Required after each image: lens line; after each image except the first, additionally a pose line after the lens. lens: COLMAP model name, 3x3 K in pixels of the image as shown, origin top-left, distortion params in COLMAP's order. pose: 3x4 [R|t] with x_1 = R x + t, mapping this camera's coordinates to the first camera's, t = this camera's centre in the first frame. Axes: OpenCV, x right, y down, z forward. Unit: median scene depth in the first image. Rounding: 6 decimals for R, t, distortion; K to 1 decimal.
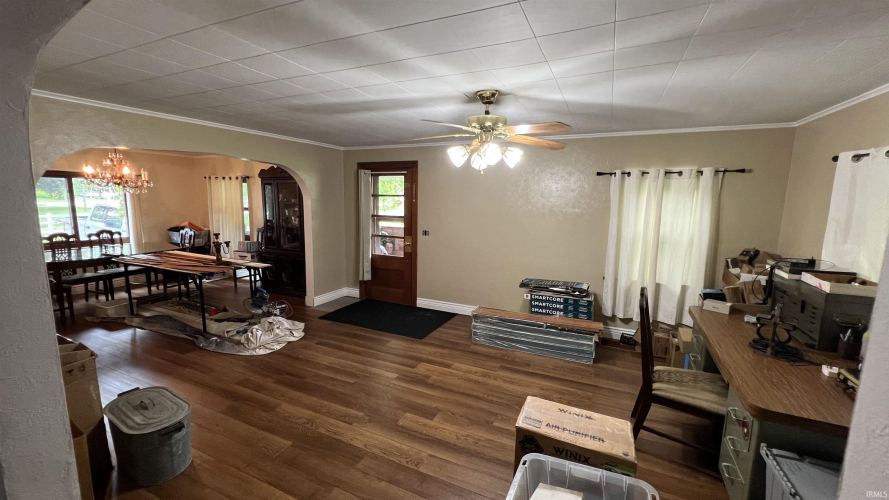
lens RADIAL K [[355.5, 0, 445.3], [0, 355.5, 247.2], [0, 0, 1]] dist [0.003450, 0.000712]
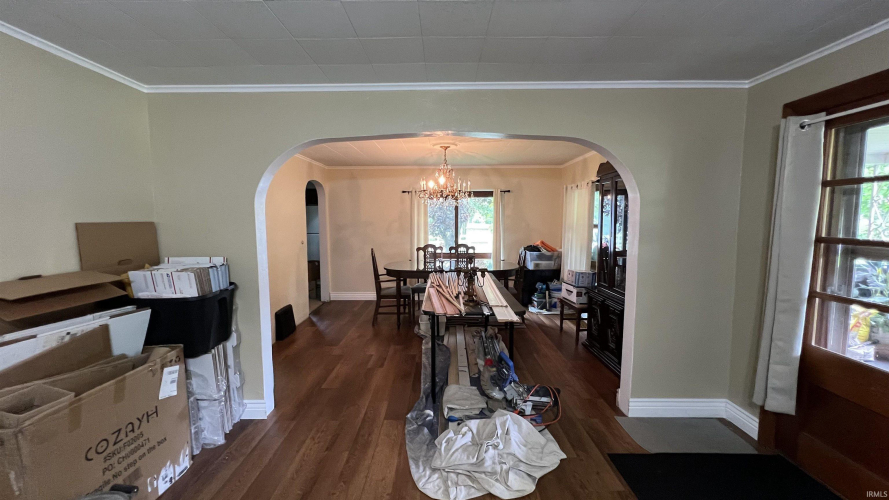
lens RADIAL K [[355.5, 0, 443.3], [0, 355.5, 249.0], [0, 0, 1]] dist [0.003450, 0.000712]
pose [[0.420214, 0.059461, -0.905475, -0.039303], [-0.115667, 0.993221, 0.011544, -0.040451], [0.900023, 0.099882, 0.424243, 0.510661]]
